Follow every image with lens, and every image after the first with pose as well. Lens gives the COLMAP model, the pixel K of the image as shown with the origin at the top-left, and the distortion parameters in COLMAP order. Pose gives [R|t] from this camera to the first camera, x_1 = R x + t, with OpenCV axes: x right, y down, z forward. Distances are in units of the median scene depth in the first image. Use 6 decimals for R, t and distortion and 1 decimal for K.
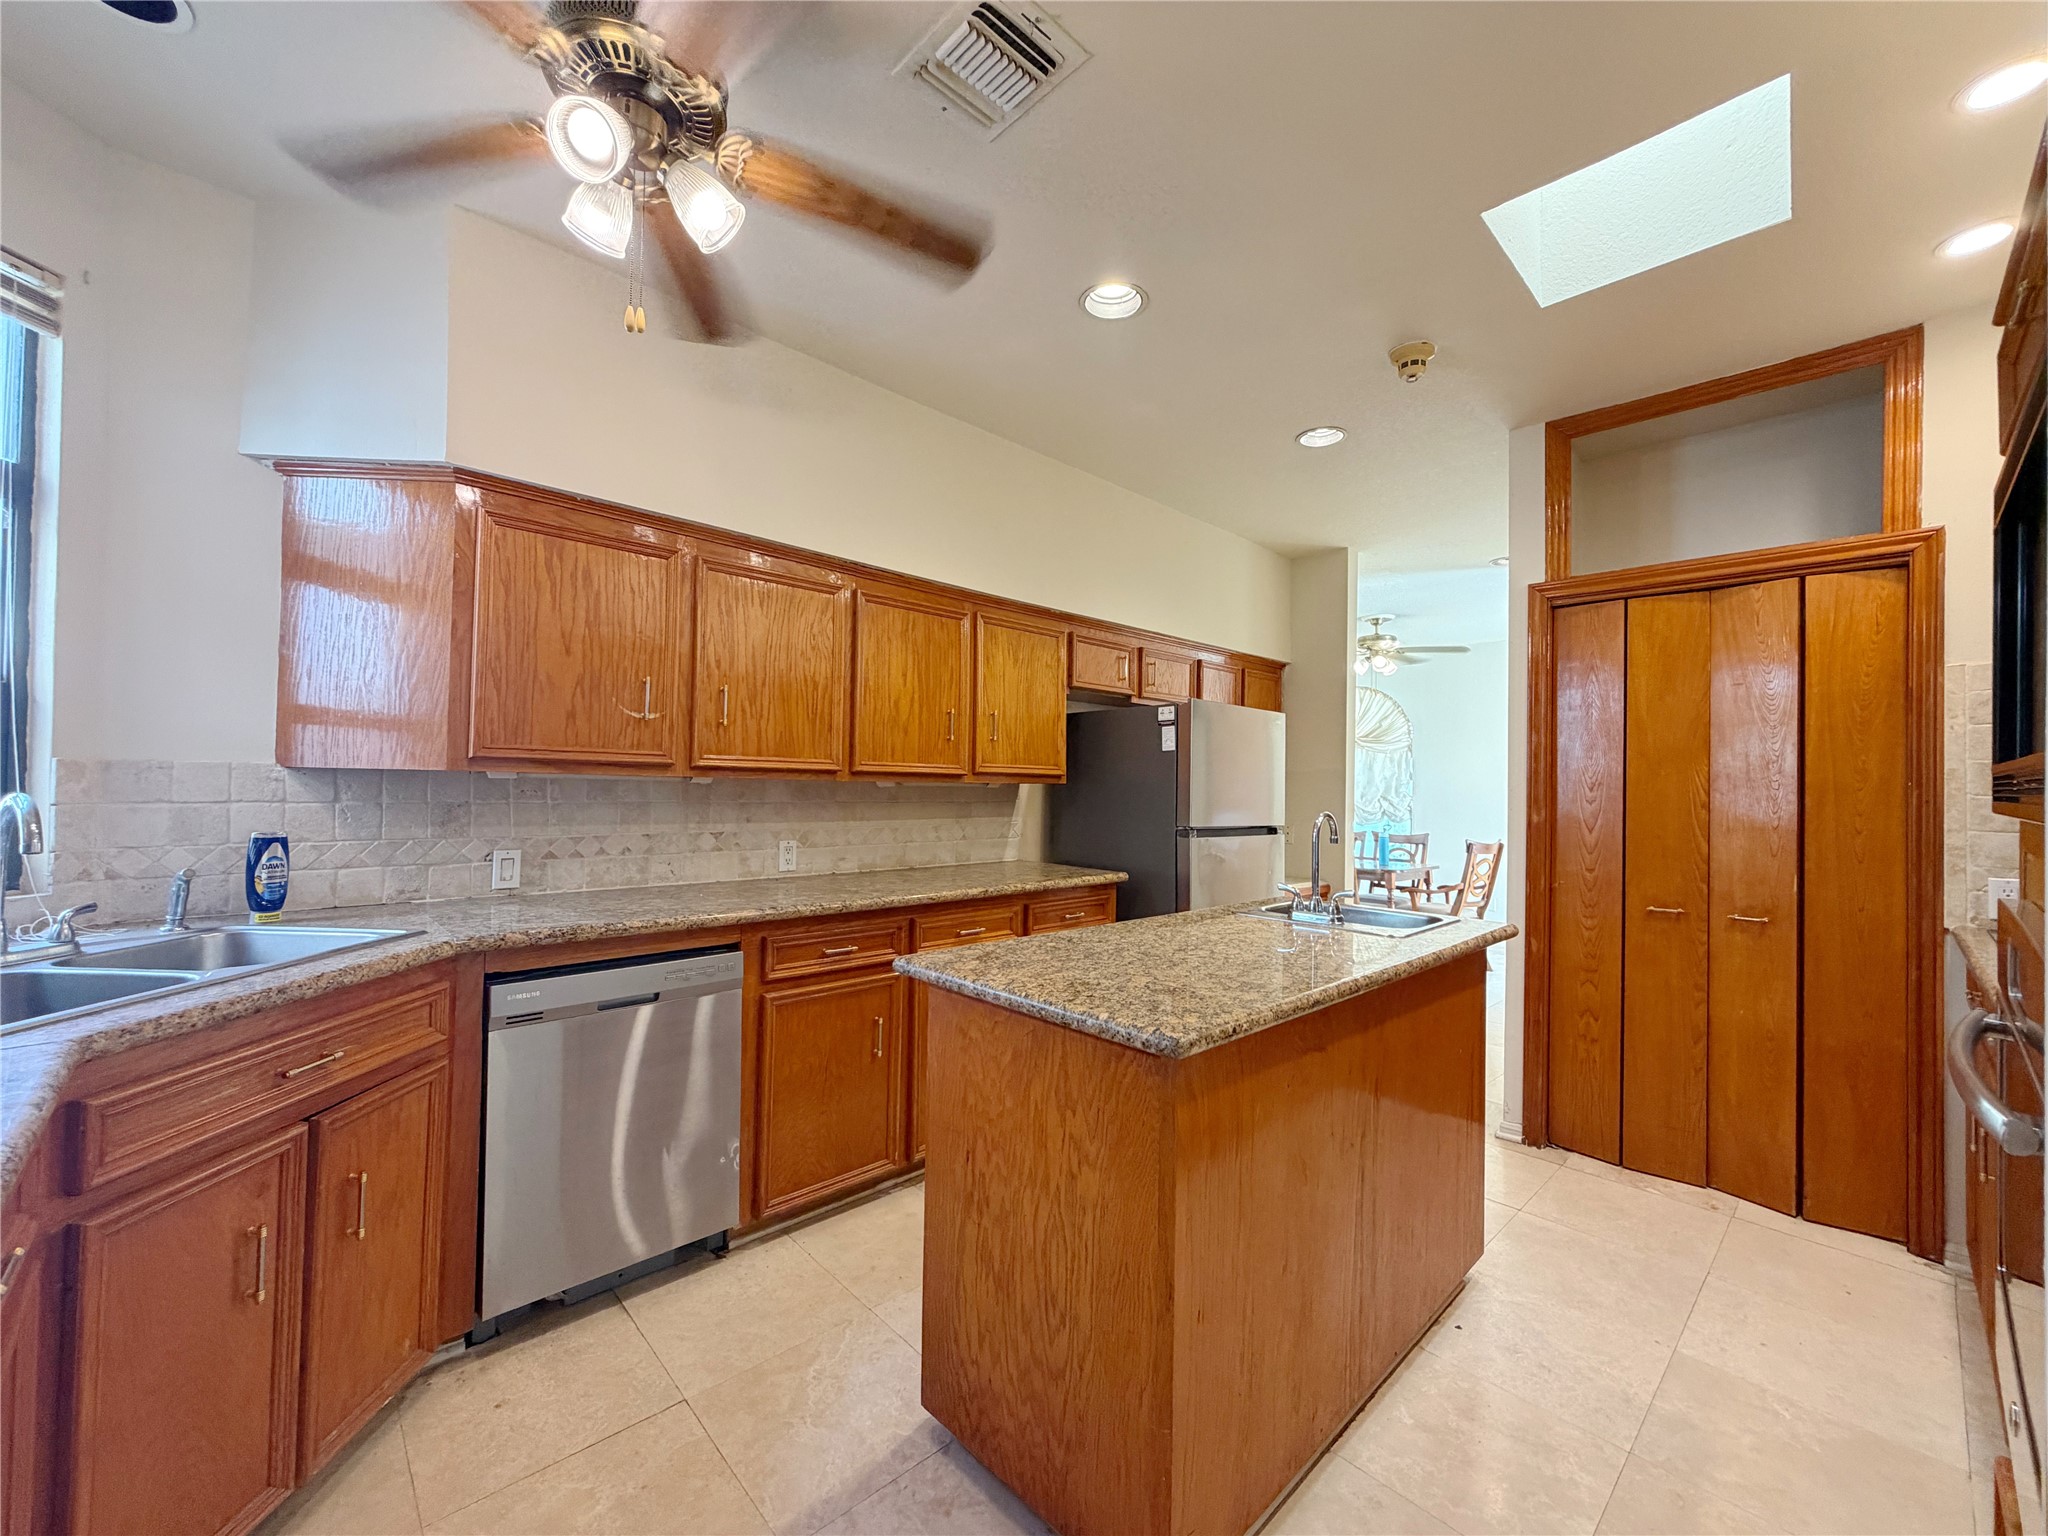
lens RADIAL K [[832.7, 0, 995.8], [0, 832.7, 770.8], [0, 0, 1]] dist [0.000080, 0.001214]
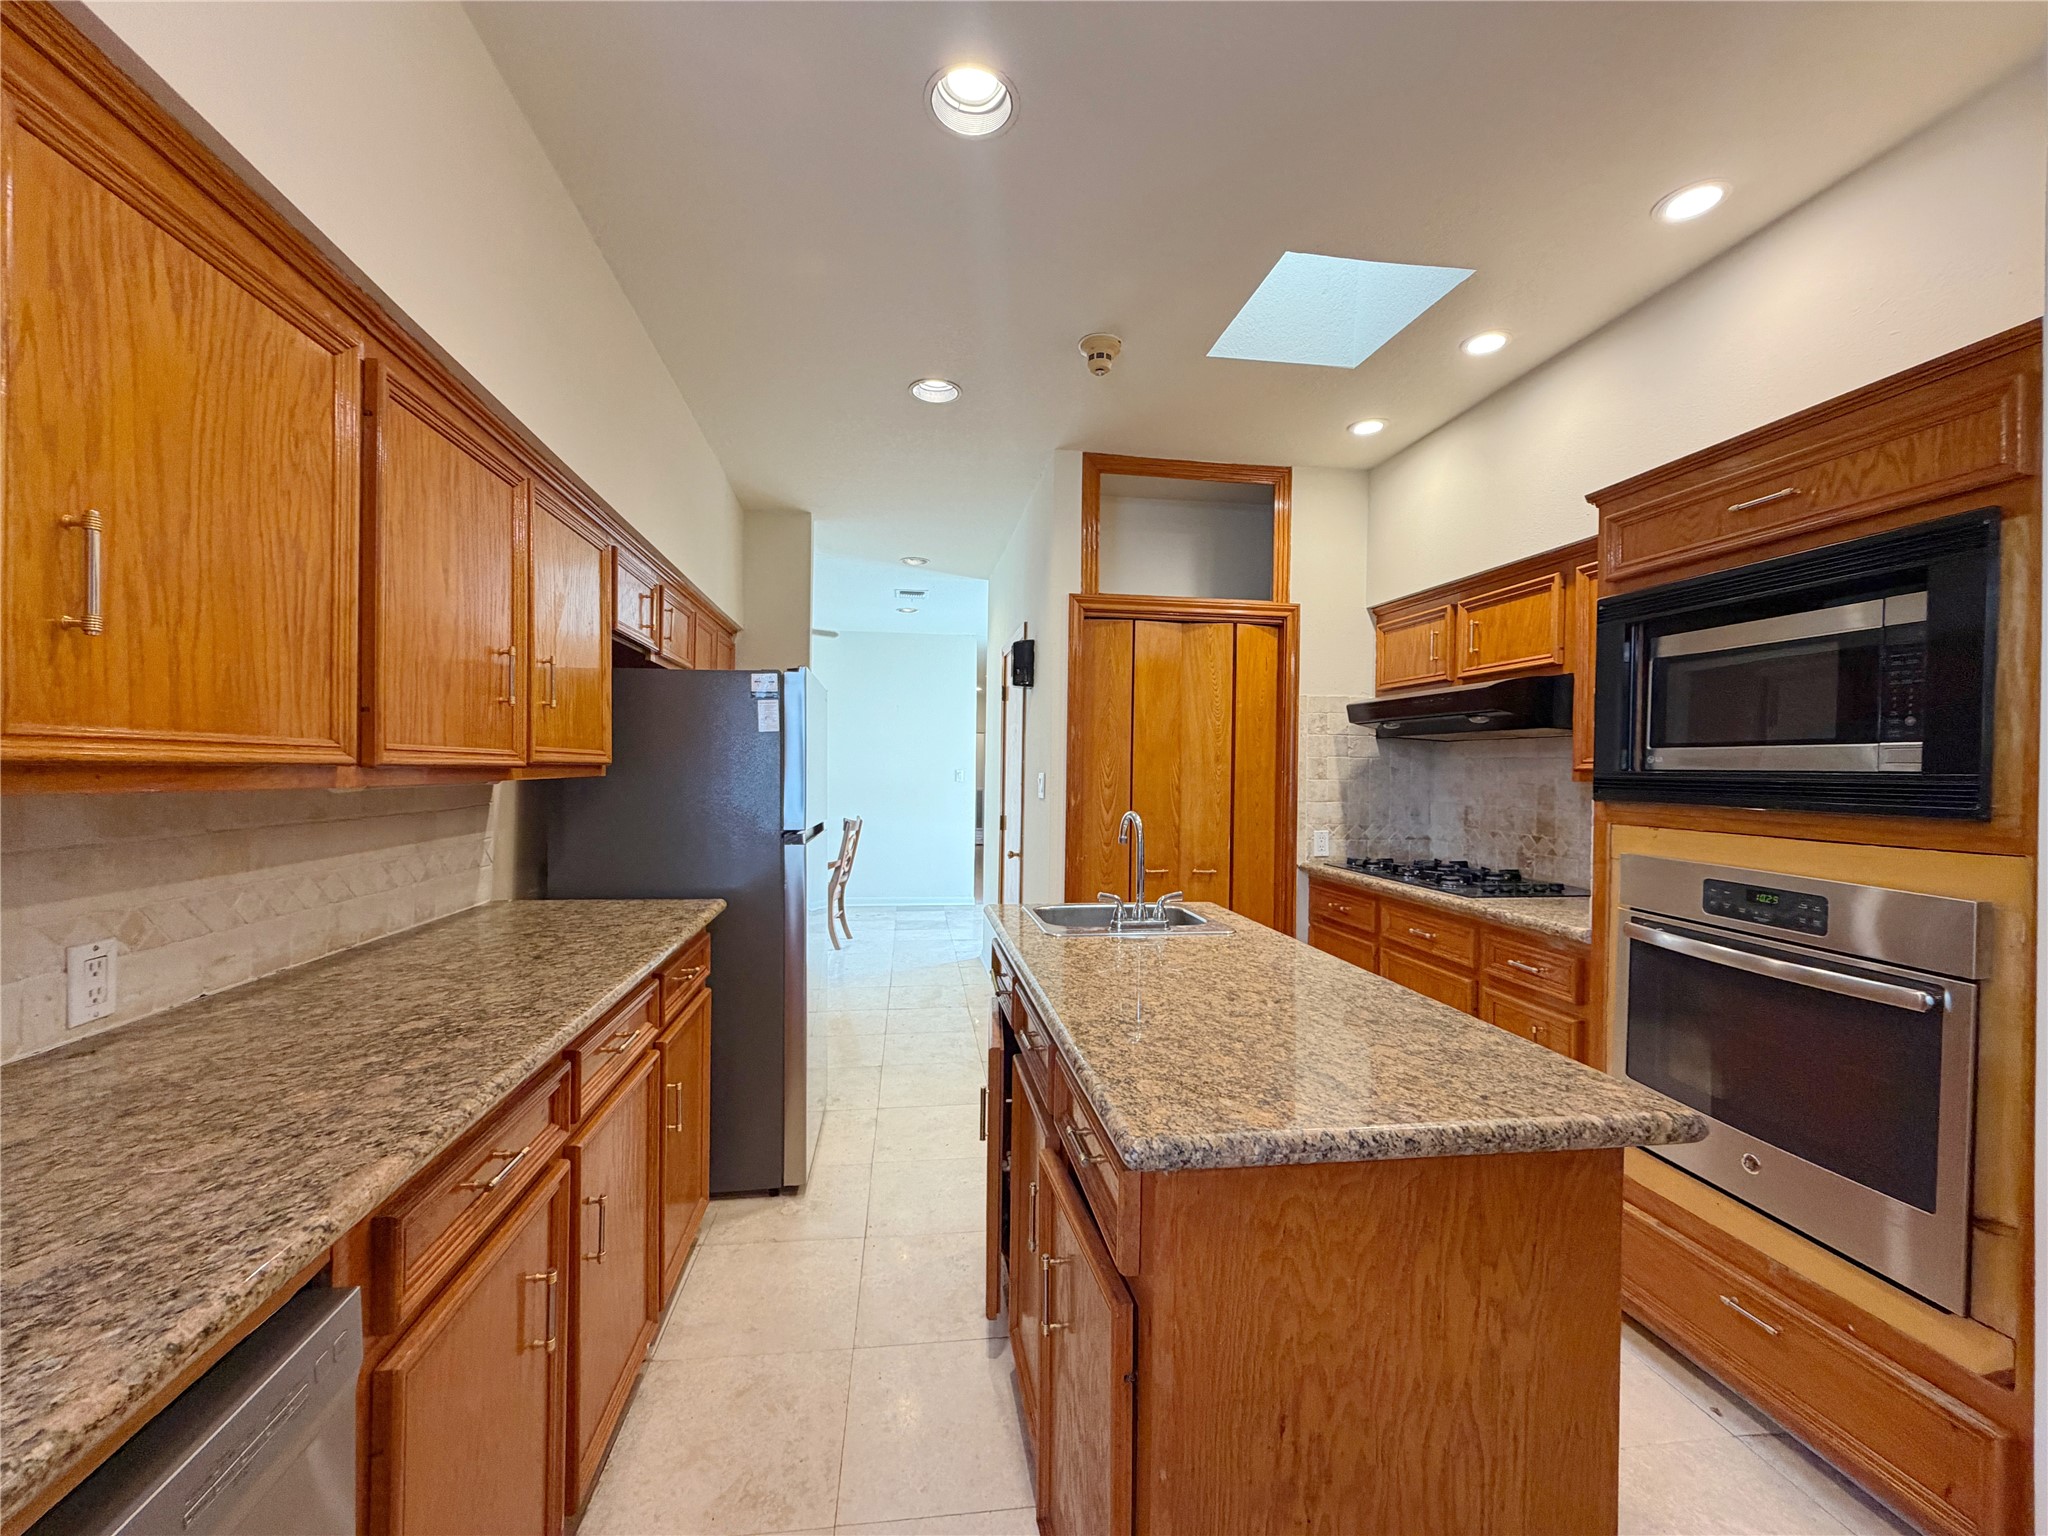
lens RADIAL K [[832.7, 0, 1019.5], [0, 832.7, 771.0], [0, 0, 1]] dist [0.000080, 0.001214]
pose [[0.561852, -0.012170, 0.827148, -0.333181], [-0.016081, 0.999542, 0.025630, -0.013094], [-0.827081, -0.027702, 0.561400, 0.435019]]
